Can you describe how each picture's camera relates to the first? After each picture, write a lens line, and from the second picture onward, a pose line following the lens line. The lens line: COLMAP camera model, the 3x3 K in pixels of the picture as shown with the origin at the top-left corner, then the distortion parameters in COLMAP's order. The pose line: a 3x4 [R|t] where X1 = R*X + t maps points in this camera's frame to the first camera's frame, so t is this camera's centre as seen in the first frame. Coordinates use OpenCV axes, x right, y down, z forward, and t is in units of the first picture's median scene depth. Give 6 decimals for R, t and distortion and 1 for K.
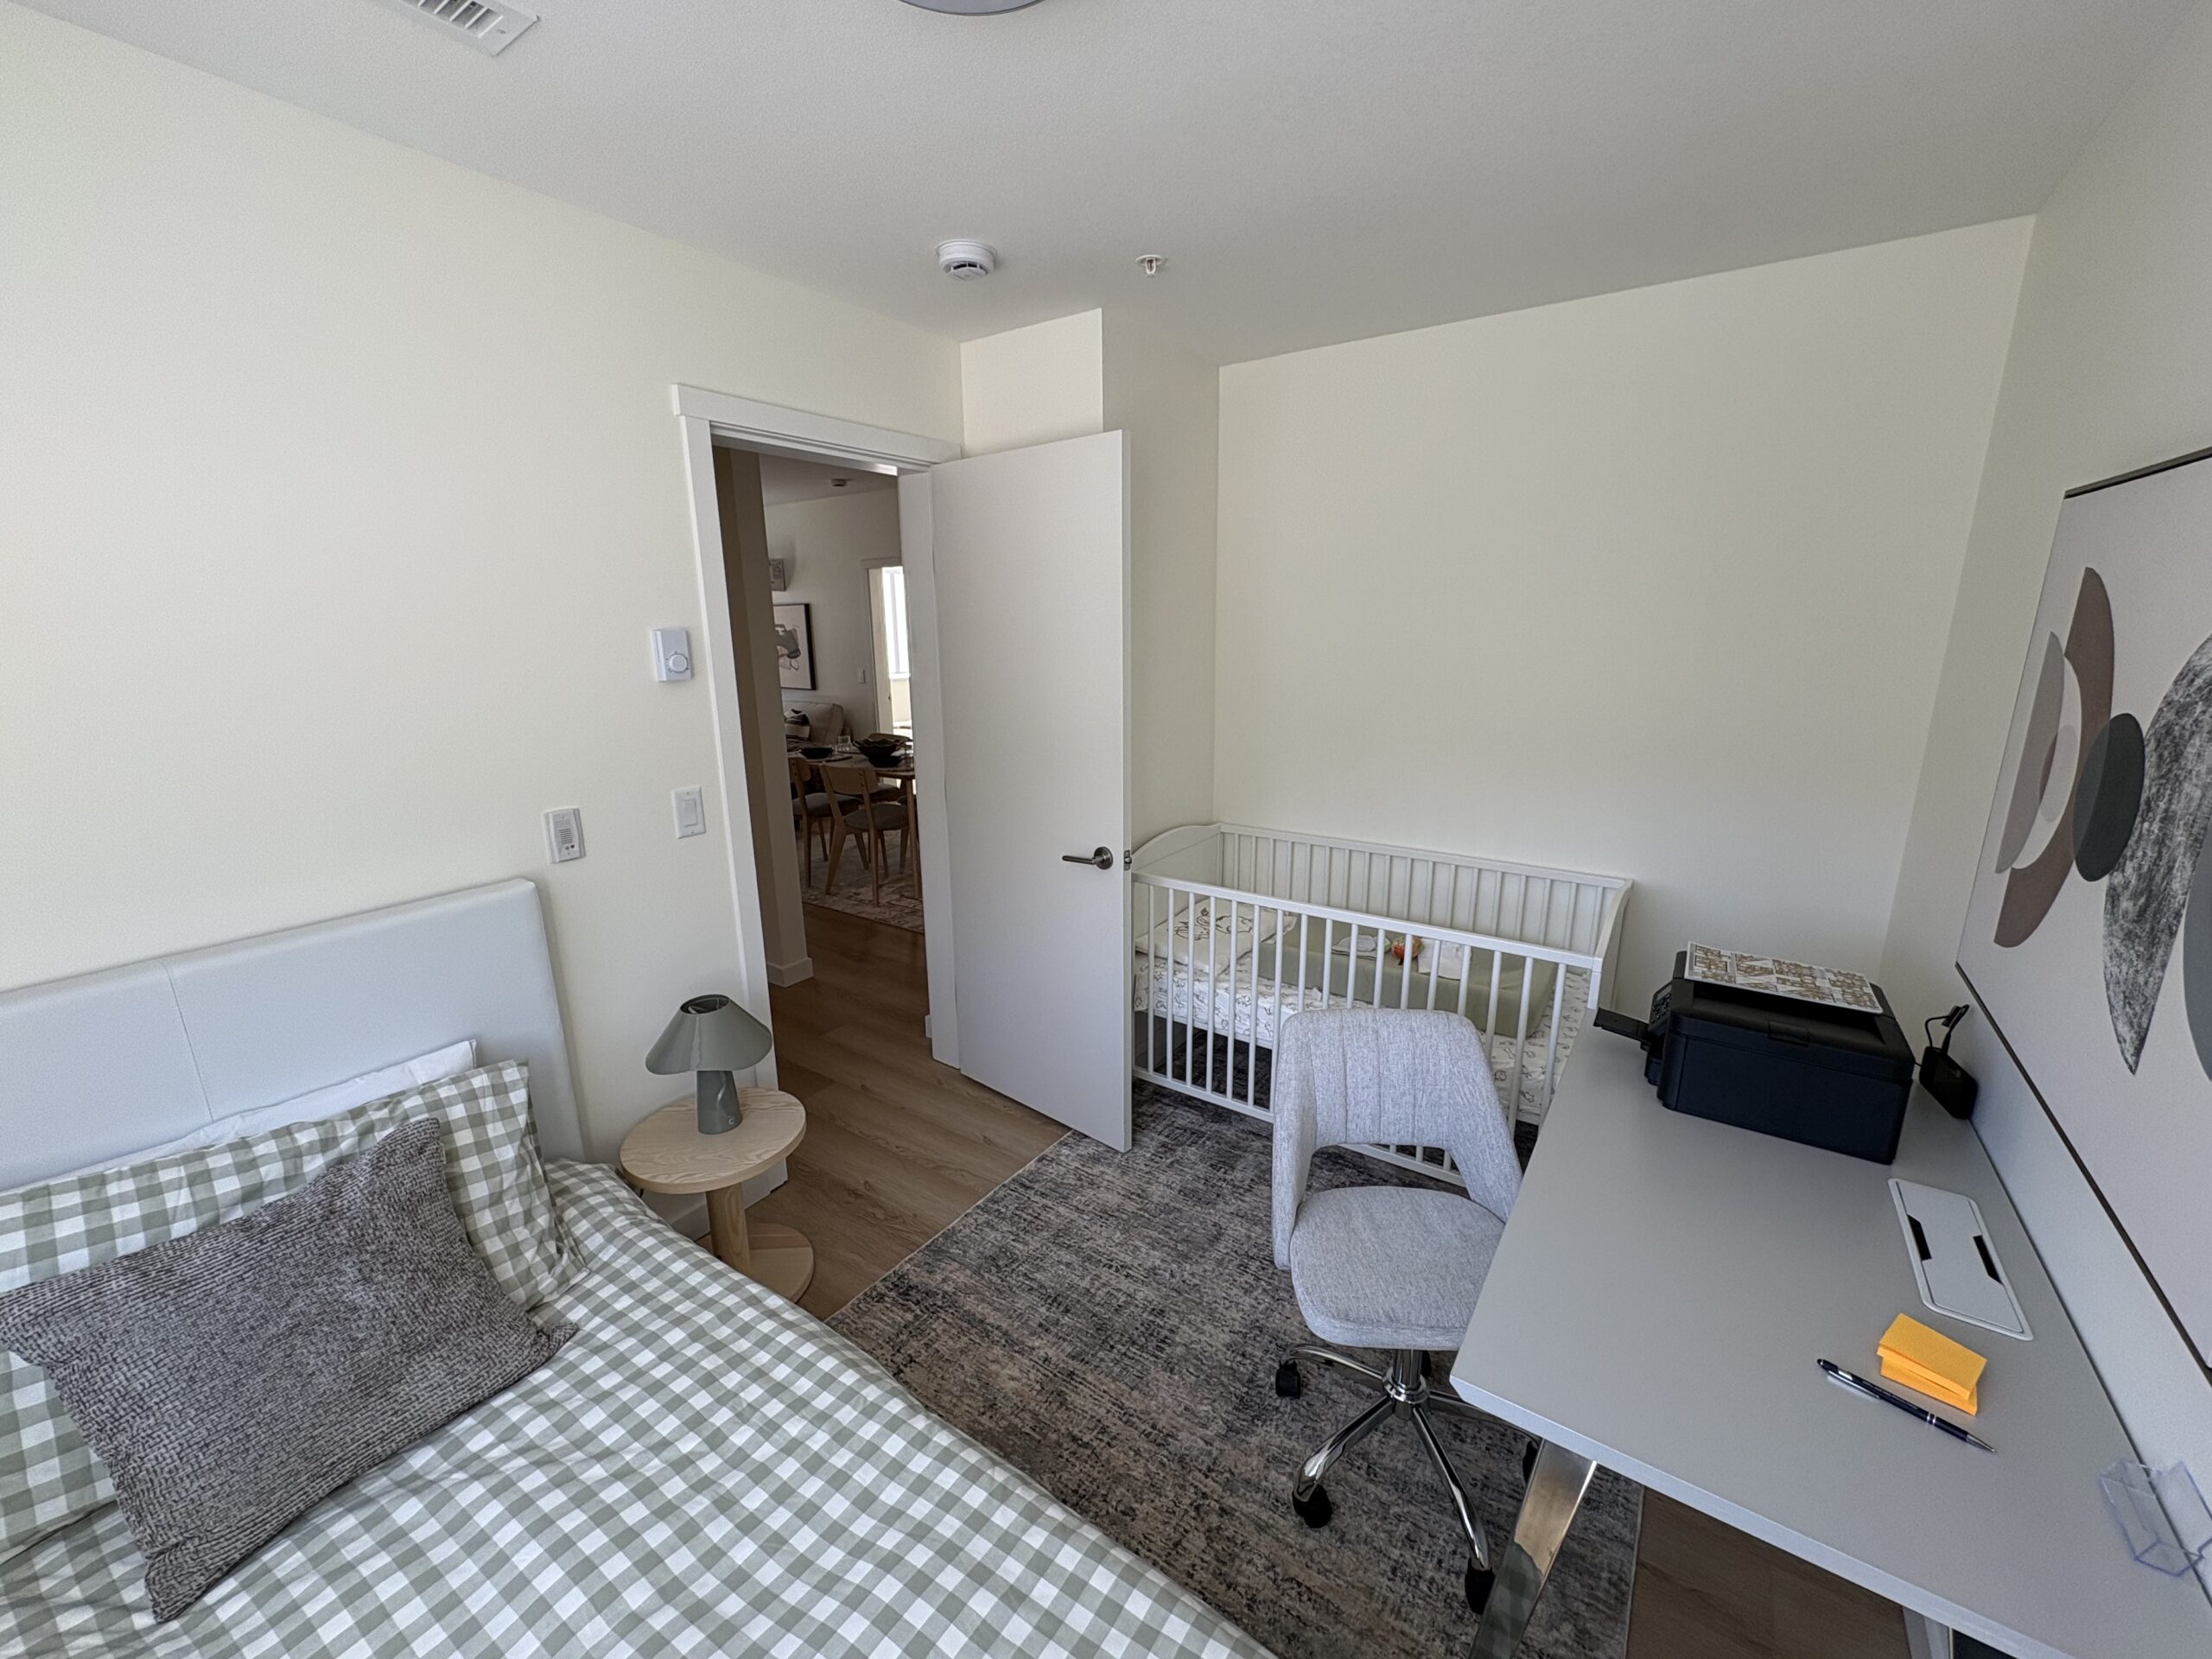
lens RADIAL K [[882.3, 0, 1101.8], [0, 882.3, 835.2], [0, 0, 1]] dist [-0.001075, -0.000183]
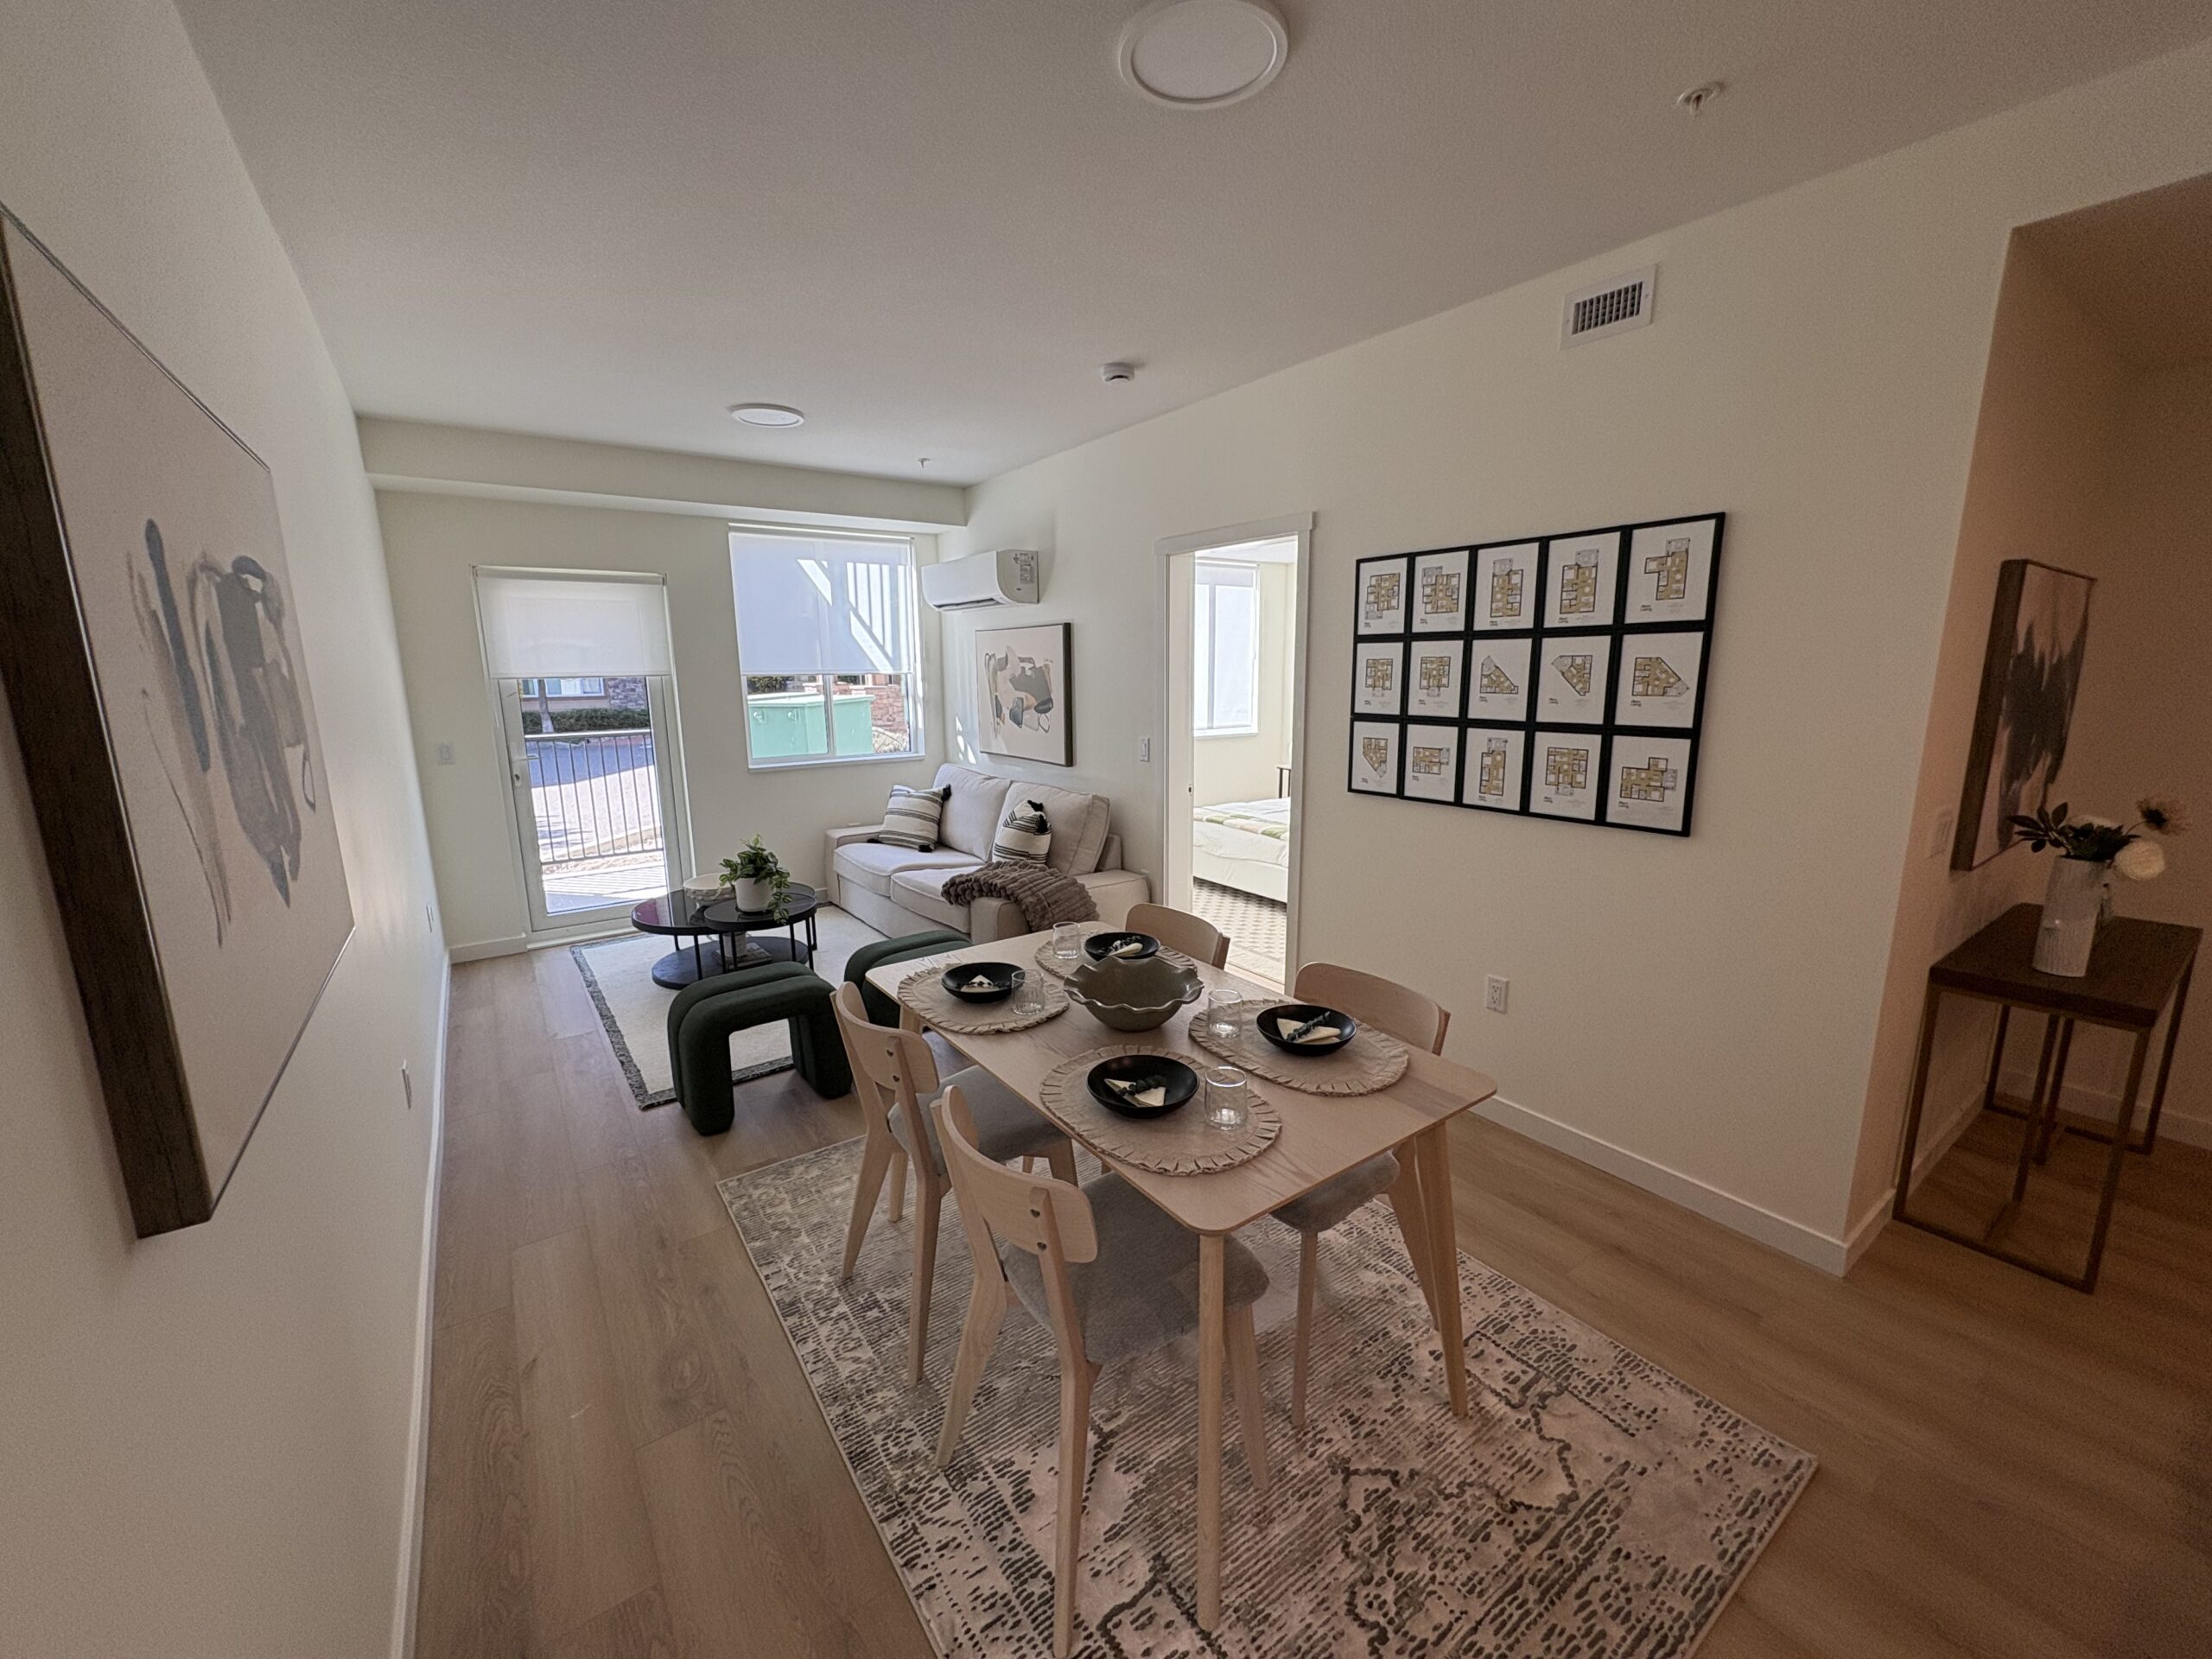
lens RADIAL K [[882.3, 0, 1102.8], [0, 882.3, 828.5], [0, 0, 1]] dist [-0.001075, -0.000183]
pose [[0.939223, 0.062443, -0.337582, -0.104846], [-0.078402, 0.996348, -0.033833, -0.107722], [0.334236, 0.058244, 0.940688, 0.462637]]
